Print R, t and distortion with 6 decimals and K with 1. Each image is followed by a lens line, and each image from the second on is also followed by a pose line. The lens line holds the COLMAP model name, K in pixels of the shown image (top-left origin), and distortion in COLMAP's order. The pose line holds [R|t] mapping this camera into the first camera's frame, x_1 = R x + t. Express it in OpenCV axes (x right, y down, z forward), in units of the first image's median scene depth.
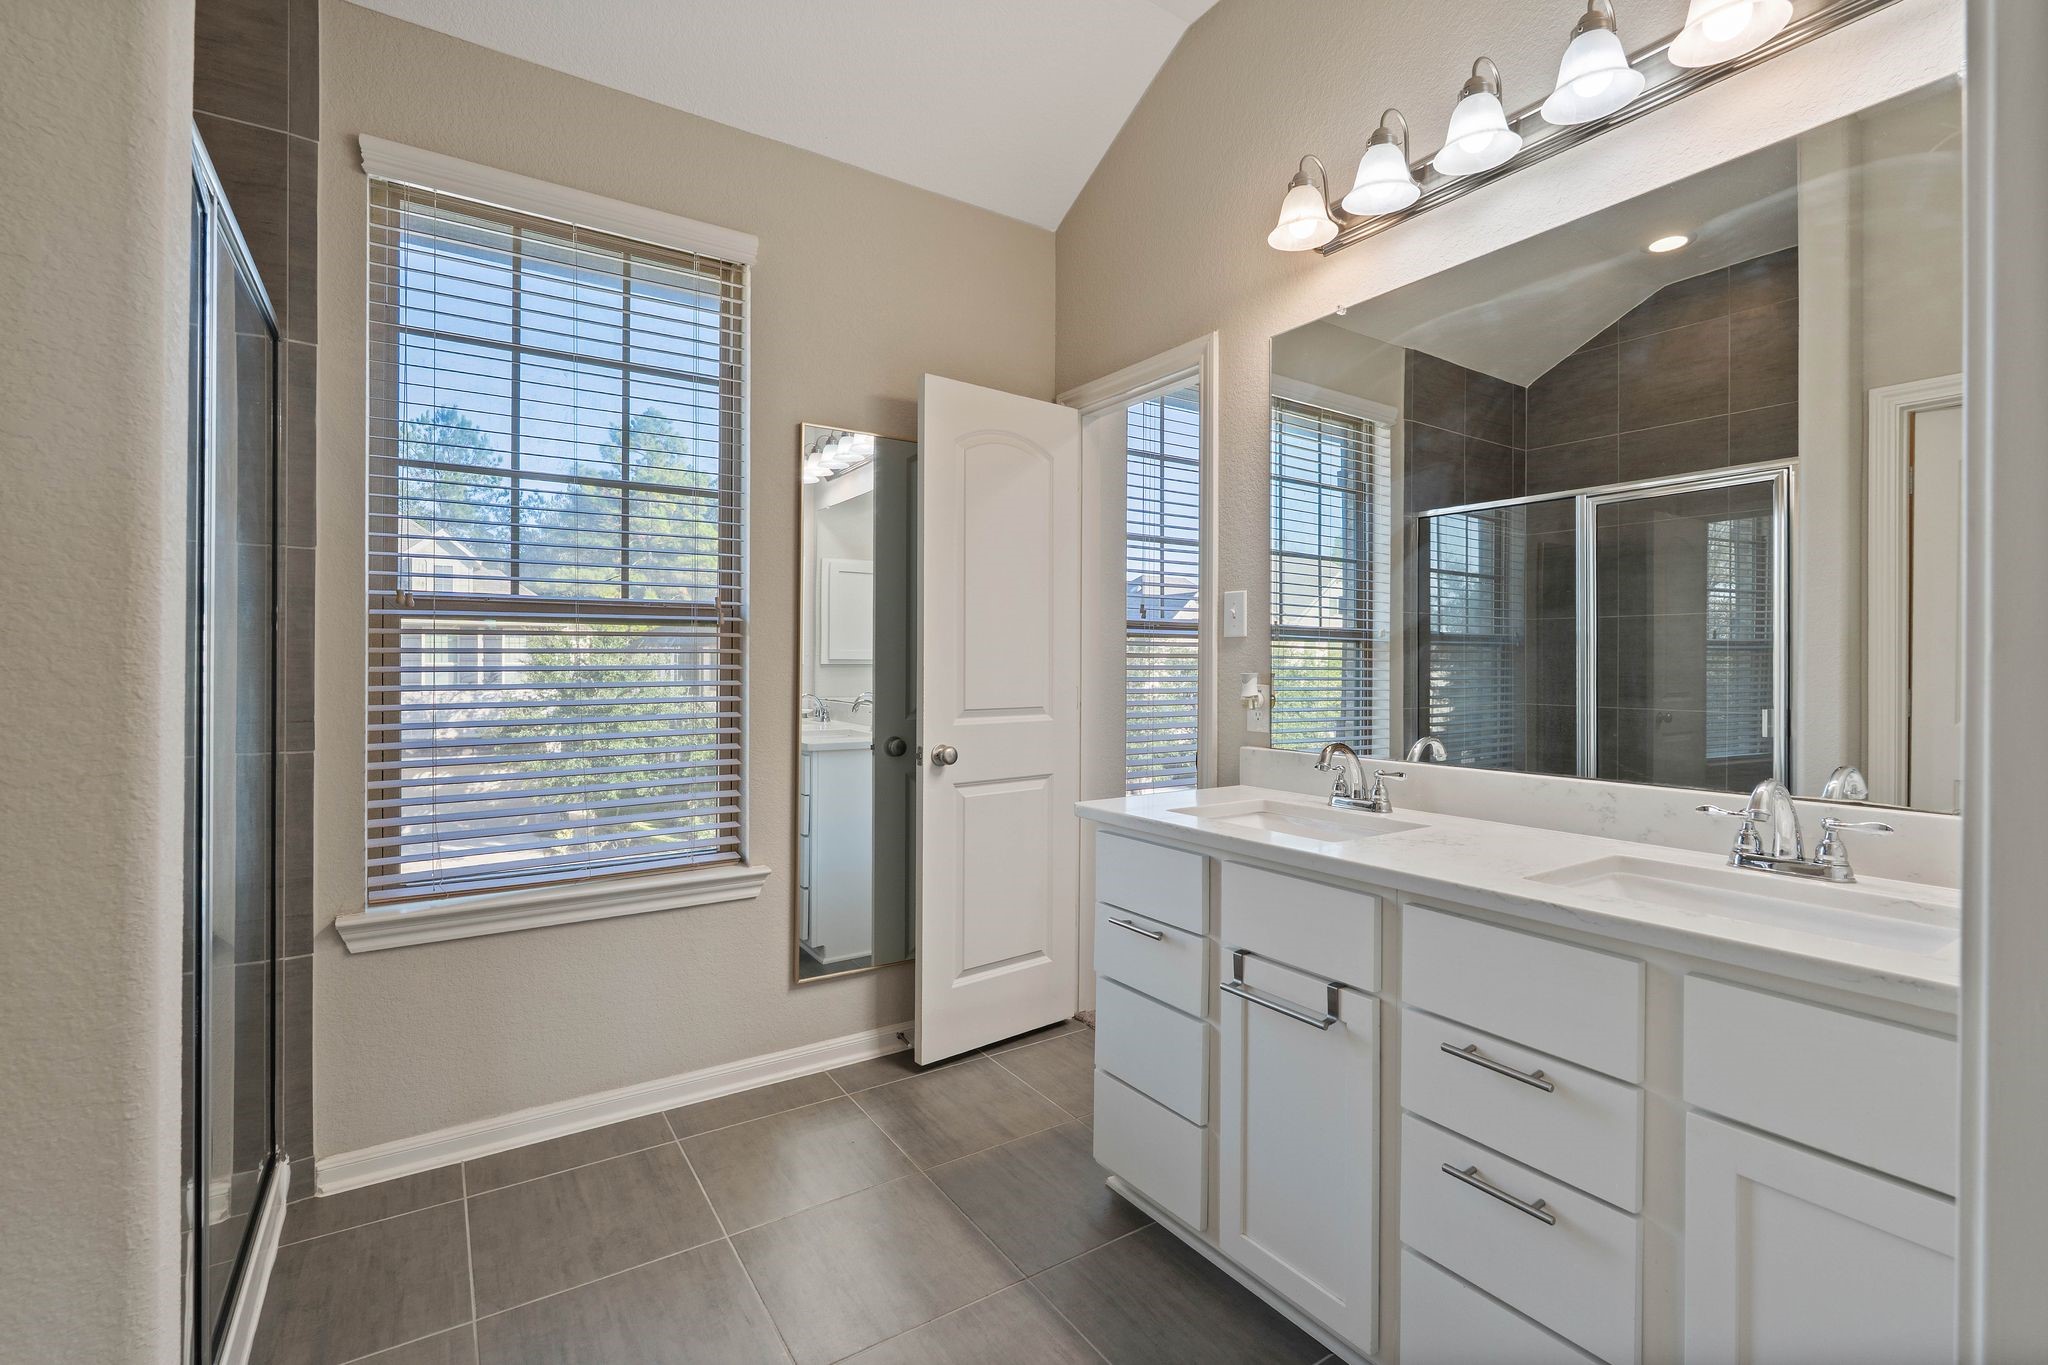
lens RADIAL K [[913.6, 0, 1032.6], [0, 913.6, 676.3], [0, 0, 1]] dist [0.000980, -0.000210]
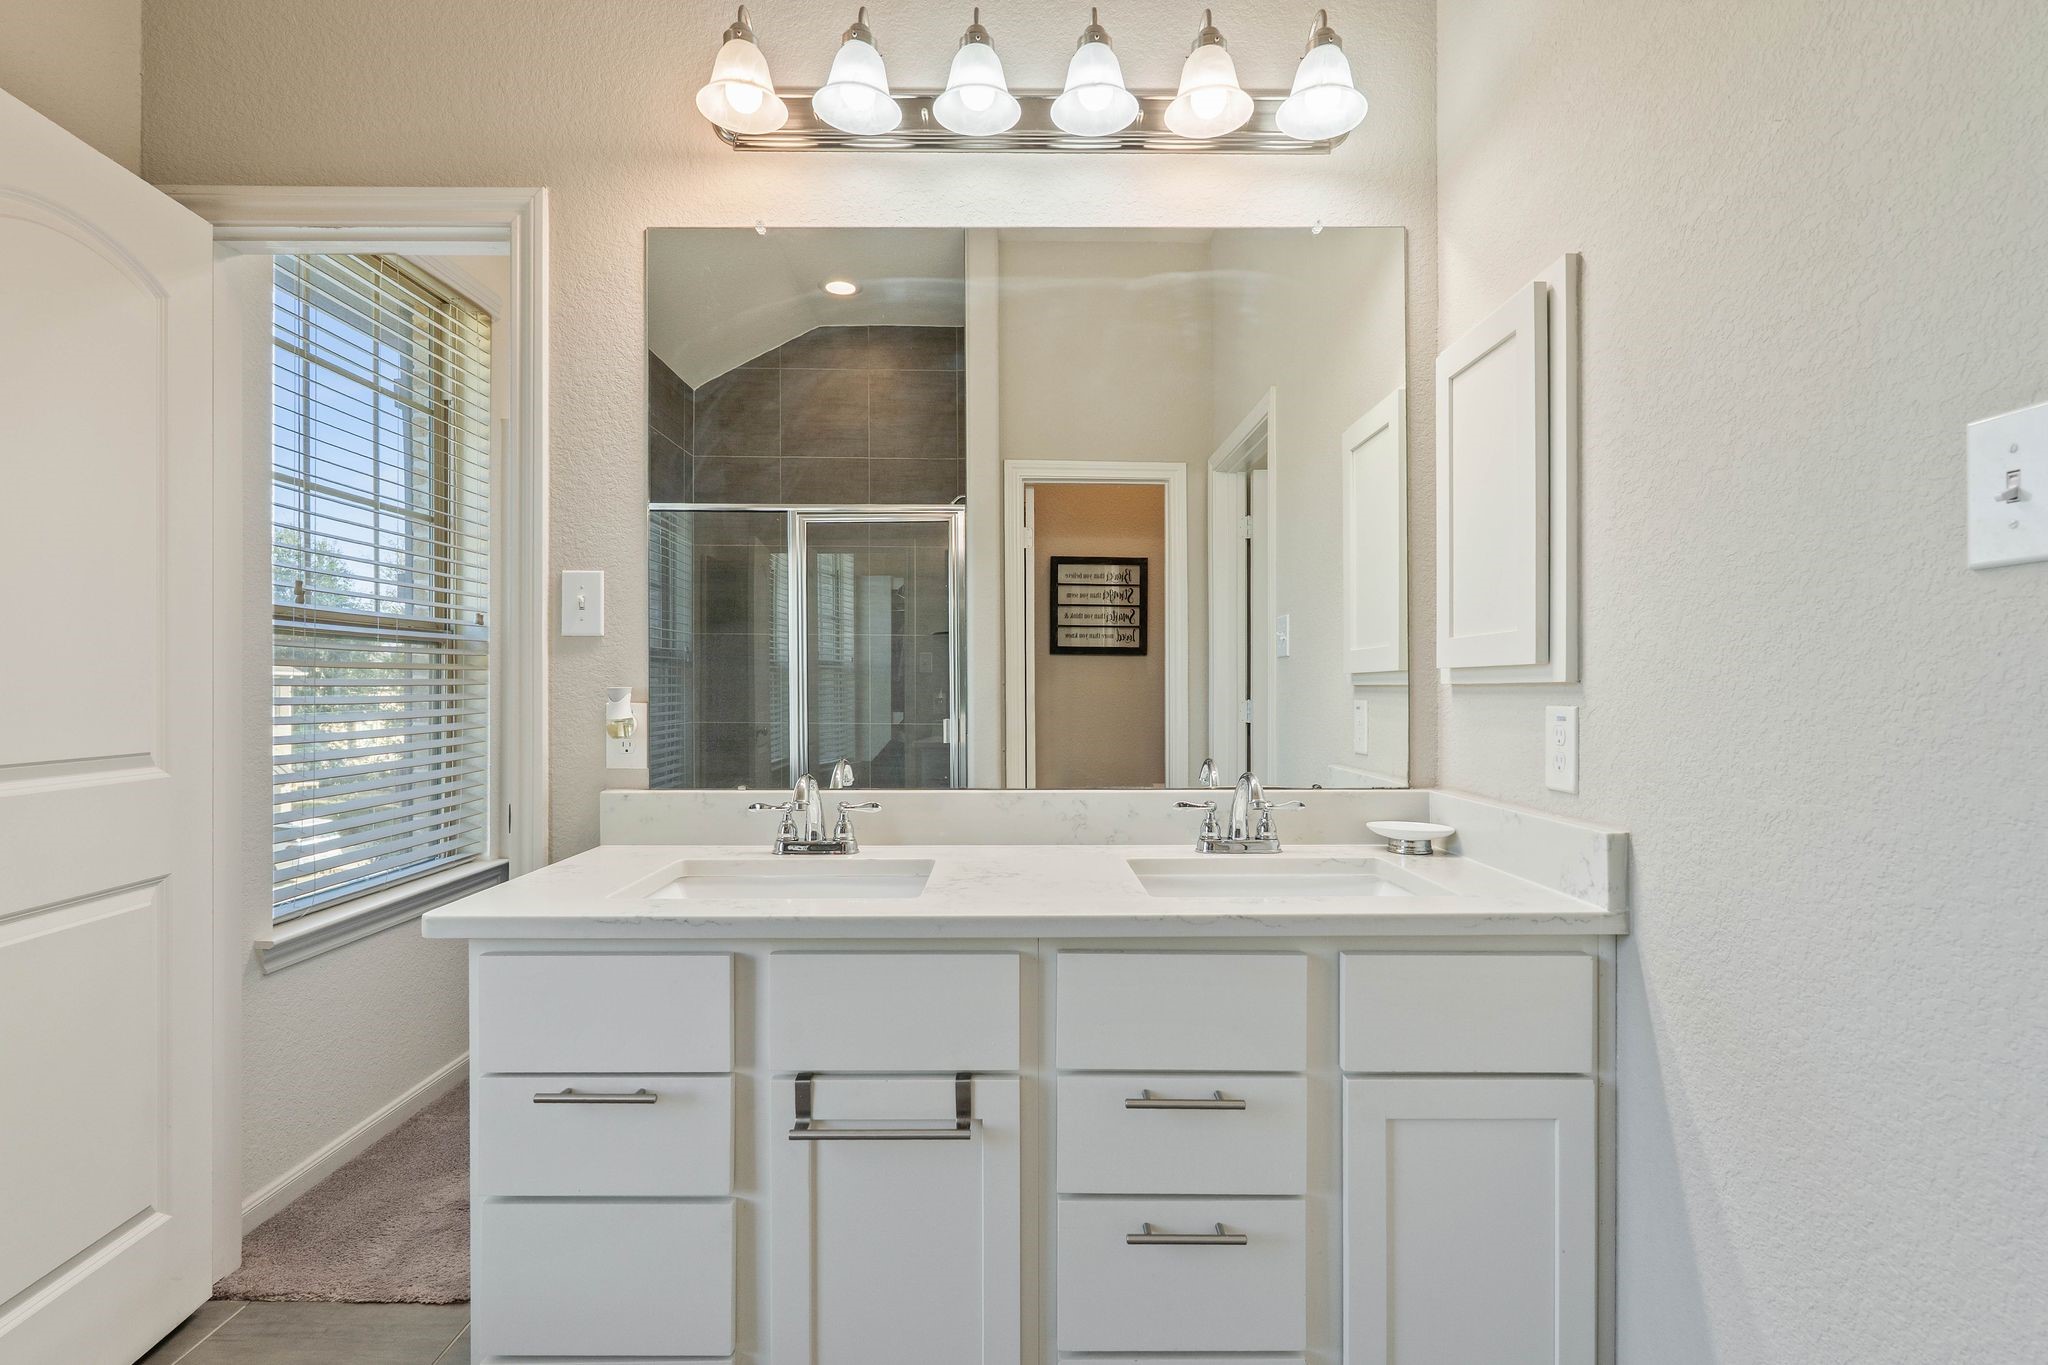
lens RADIAL K [[952.1, 0, 1025.0], [0, 952.1, 693.3], [0, 0, 1]] dist [0.005658, -0.000995]
pose [[0.553946, -0.011327, 0.832476, -0.279733], [0.008776, 0.999931, 0.007766, -0.002038], [-0.832506, 0.003004, 0.554007, 0.424847]]
